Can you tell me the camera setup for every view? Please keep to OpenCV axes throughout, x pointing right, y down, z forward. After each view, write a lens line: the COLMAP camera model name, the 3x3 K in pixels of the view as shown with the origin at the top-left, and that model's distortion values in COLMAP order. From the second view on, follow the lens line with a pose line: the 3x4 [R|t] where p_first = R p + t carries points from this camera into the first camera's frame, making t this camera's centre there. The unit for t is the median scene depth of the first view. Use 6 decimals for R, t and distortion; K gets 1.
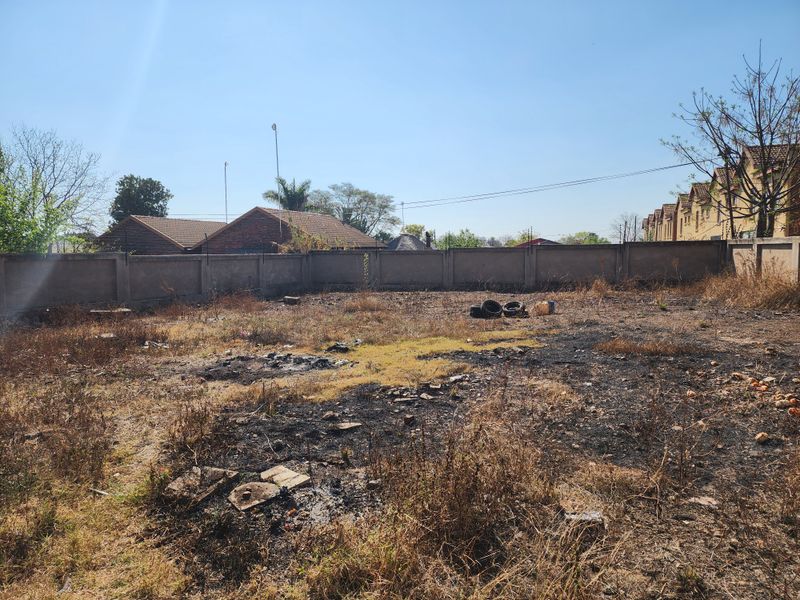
lens RADIAL K [[495.0, 0, 397.8], [0, 495.0, 294.8], [0, 0, 1]] dist [-0.002579, -0.001614]
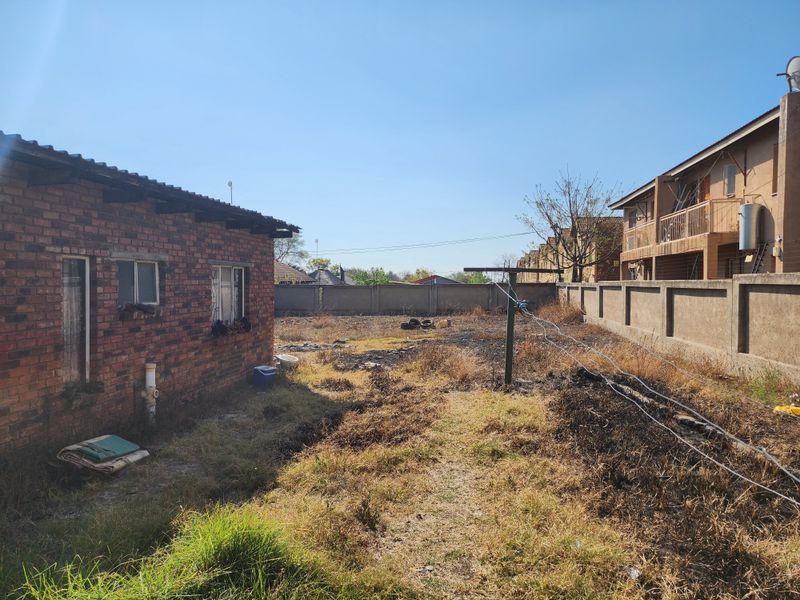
lens RADIAL K [[495.0, 0, 397.8], [0, 495.0, 294.8], [0, 0, 1]] dist [-0.002579, -0.001614]
pose [[0.978009, 0.012458, 0.208192, -0.143738], [0.000746, 0.997999, -0.063224, 0.024375], [-0.208563, 0.061989, 0.976042, -0.415384]]
